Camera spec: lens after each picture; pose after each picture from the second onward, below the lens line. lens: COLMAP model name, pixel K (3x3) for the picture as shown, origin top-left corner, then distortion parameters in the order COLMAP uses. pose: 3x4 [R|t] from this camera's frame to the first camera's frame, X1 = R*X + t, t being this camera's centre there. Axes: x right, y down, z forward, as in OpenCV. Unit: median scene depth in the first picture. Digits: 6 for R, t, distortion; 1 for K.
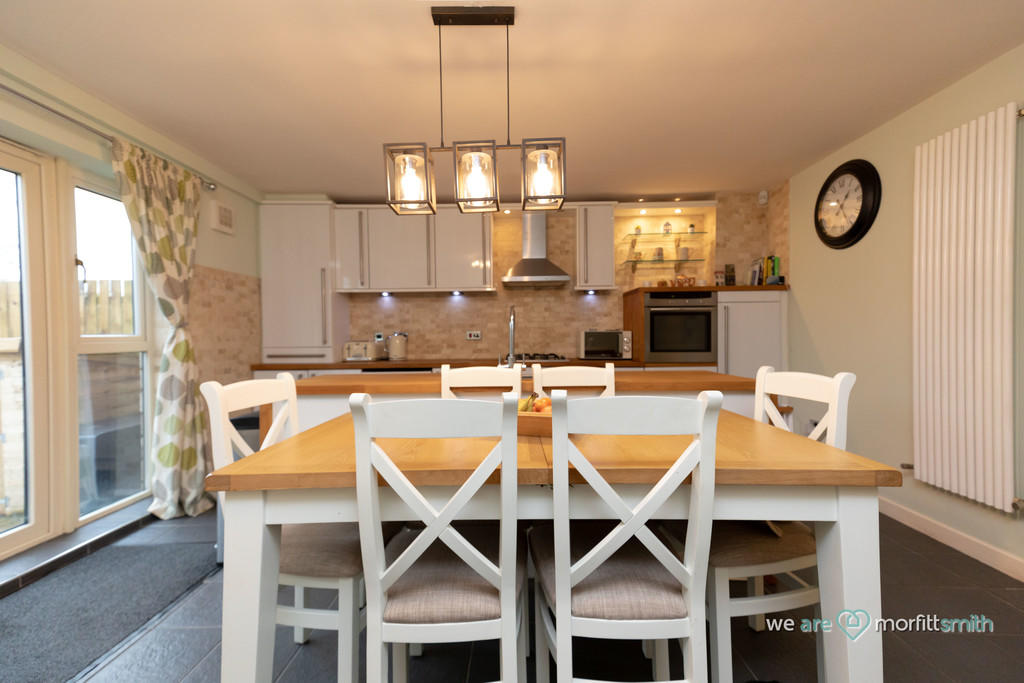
lens RADIAL K [[438.8, 0, 511.7], [0, 438.8, 337.2], [0, 0, 1]] dist [0.047390, -0.000555]
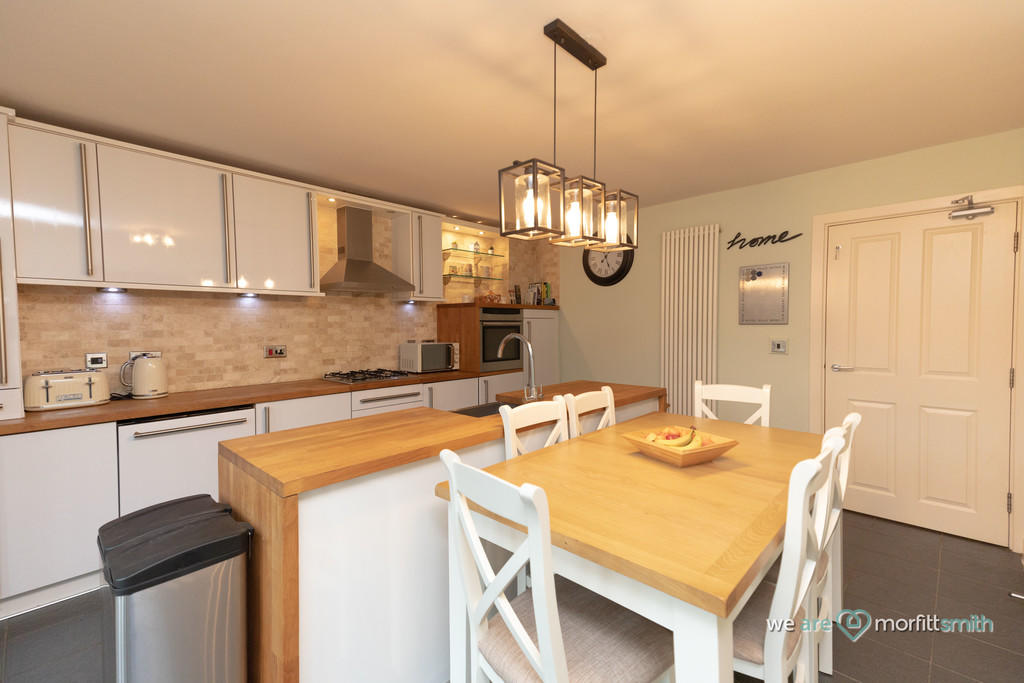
lens RADIAL K [[438.8, 0, 517.4], [0, 438.8, 341.3], [0, 0, 1]] dist [0.047390, -0.000555]
pose [[0.680467, -0.023114, 0.732414, -0.378566], [0.002815, 0.999577, 0.028930, -0.045020], [-0.732773, -0.017624, 0.680245, 0.179011]]
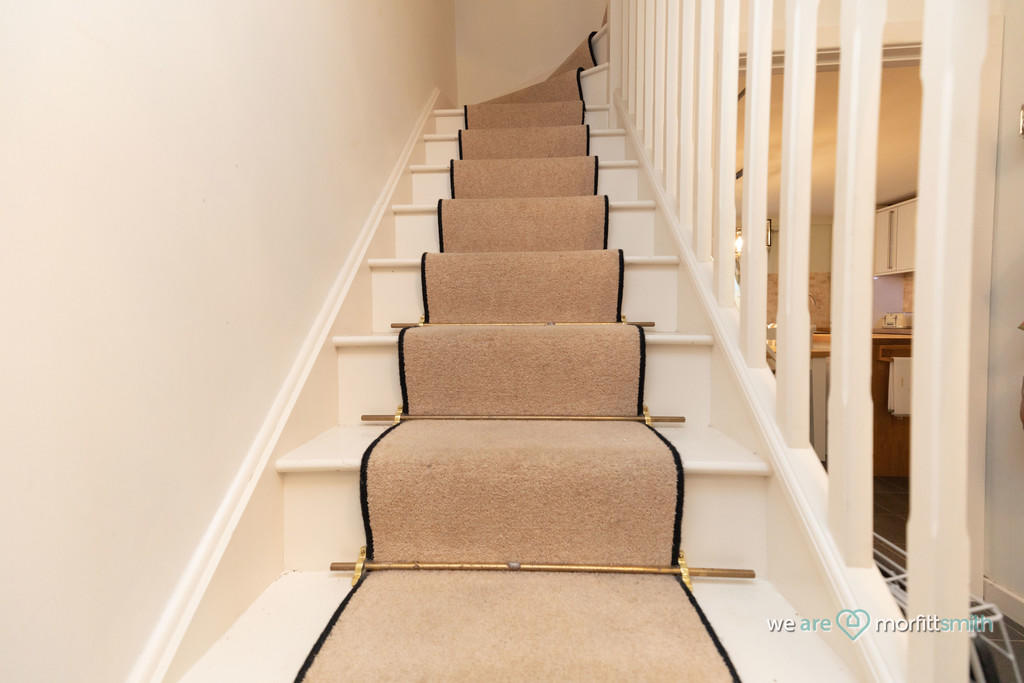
lens RADIAL K [[438.8, 0, 510.5], [0, 438.8, 340.7], [0, 0, 1]] dist [0.047390, -0.000555]
pose [[-0.041181, 0.058977, -0.997410, 0.988207], [0.010877, 0.998224, 0.058576, 0.001408], [0.999093, -0.008437, -0.041749, -0.046023]]
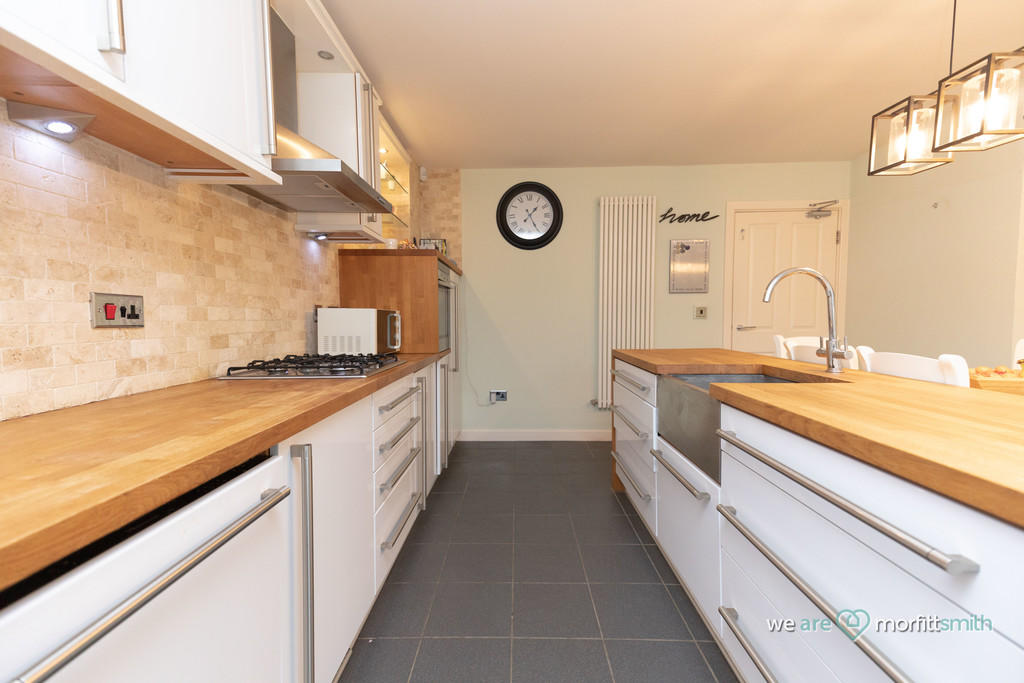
lens RADIAL K [[438.8, 0, 516.8], [0, 438.8, 343.1], [0, 0, 1]] dist [0.047390, -0.000555]
pose [[-0.004894, -0.047320, 0.998868, -0.387401], [0.012252, 0.998802, 0.047376, 0.005813], [-0.999913, 0.012470, -0.004309, 0.782835]]
